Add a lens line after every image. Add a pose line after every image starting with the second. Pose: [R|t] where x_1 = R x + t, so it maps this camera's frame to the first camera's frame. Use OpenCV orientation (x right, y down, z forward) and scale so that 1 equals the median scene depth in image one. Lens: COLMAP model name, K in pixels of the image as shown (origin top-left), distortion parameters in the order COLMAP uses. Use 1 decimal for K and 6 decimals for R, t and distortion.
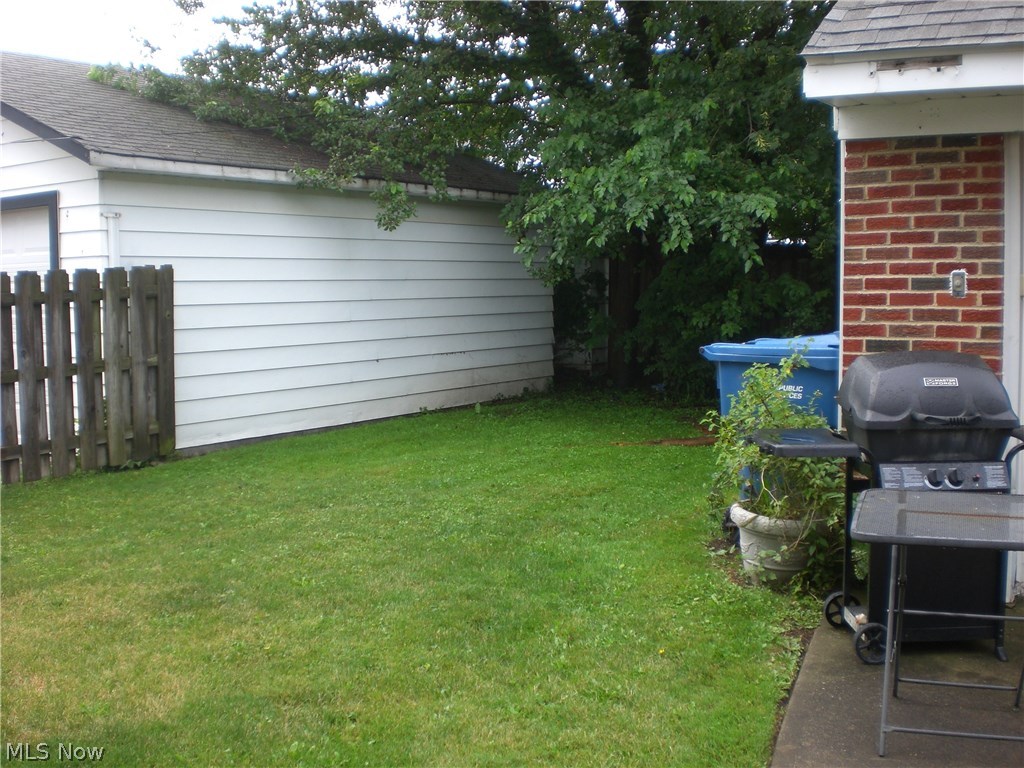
lens RADIAL K [[1145.7, 0, 510.4], [0, 1145.7, 384.7], [0, 0, 1]] dist [-0.147723, 0.000000]
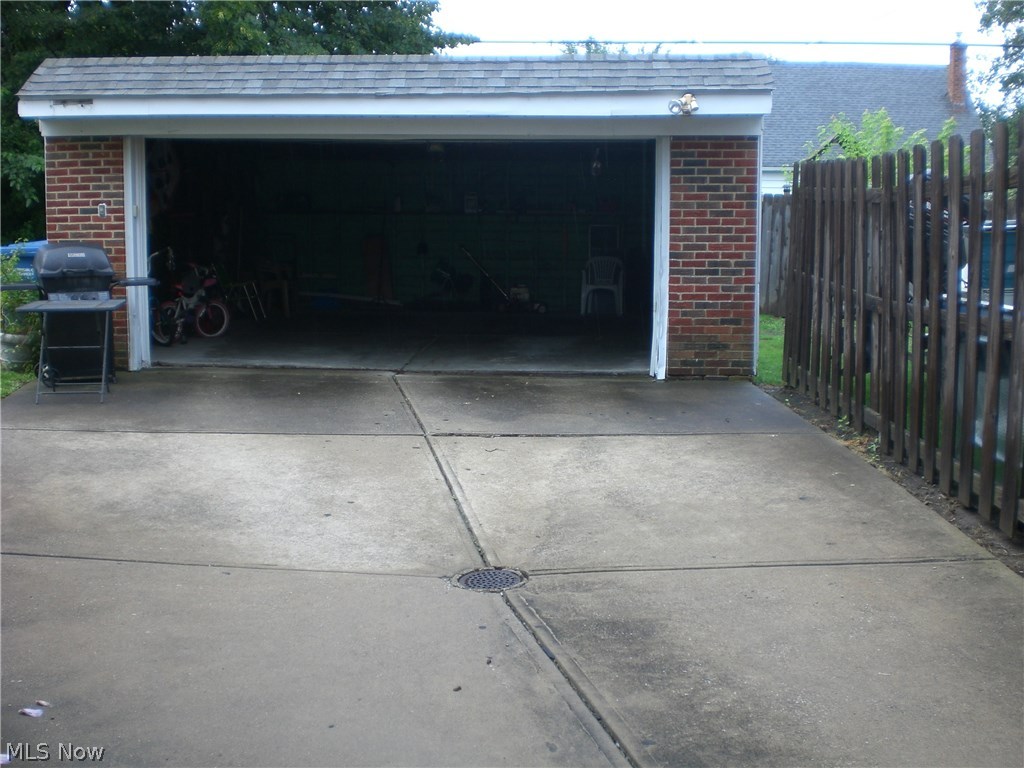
lens RADIAL K [[1145.7, 0, 488.8], [0, 1145.7, 390.2], [0, 0, 1]] dist [-0.147723, 0.000000]
pose [[0.865209, -0.057361, 0.498120, -0.017583], [0.028336, 0.997441, 0.065641, 0.115677], [-0.500611, -0.042678, 0.864620, -1.075543]]
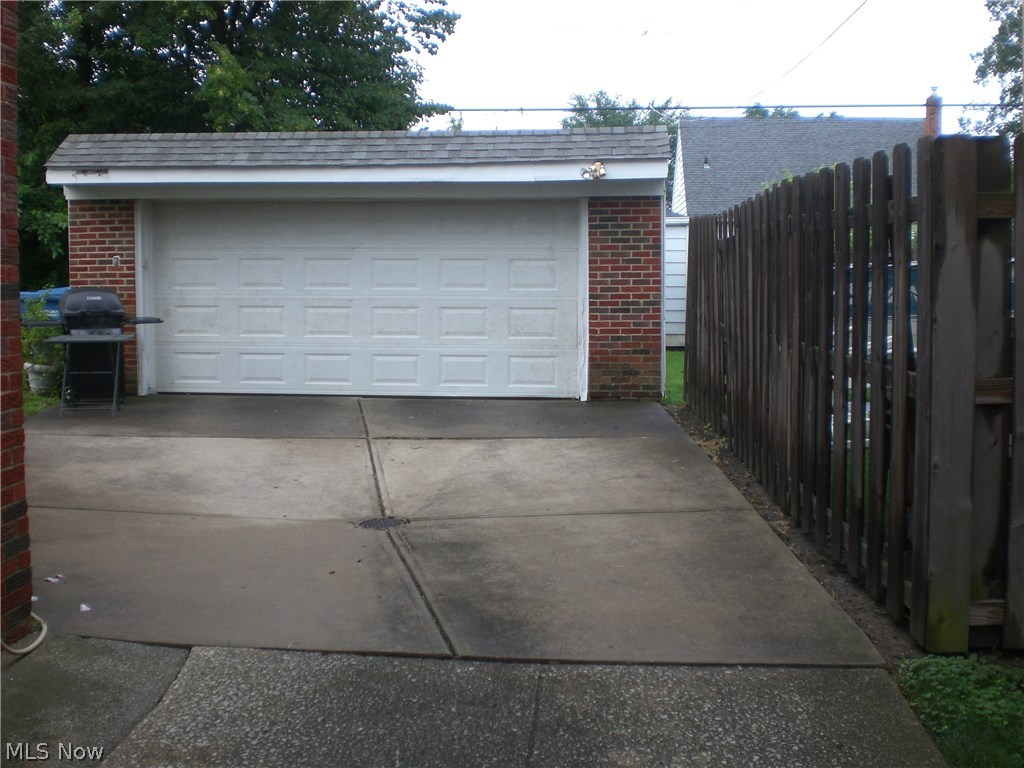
lens RADIAL K [[1145.7, 0, 502.3], [0, 1145.7, 380.2], [0, 0, 1]] dist [-0.147723, 0.000000]
pose [[0.868713, -0.035396, 0.494049, -0.076269], [0.033422, 0.999359, 0.012831, 0.156592], [-0.494187, 0.005366, 0.869339, -1.469822]]
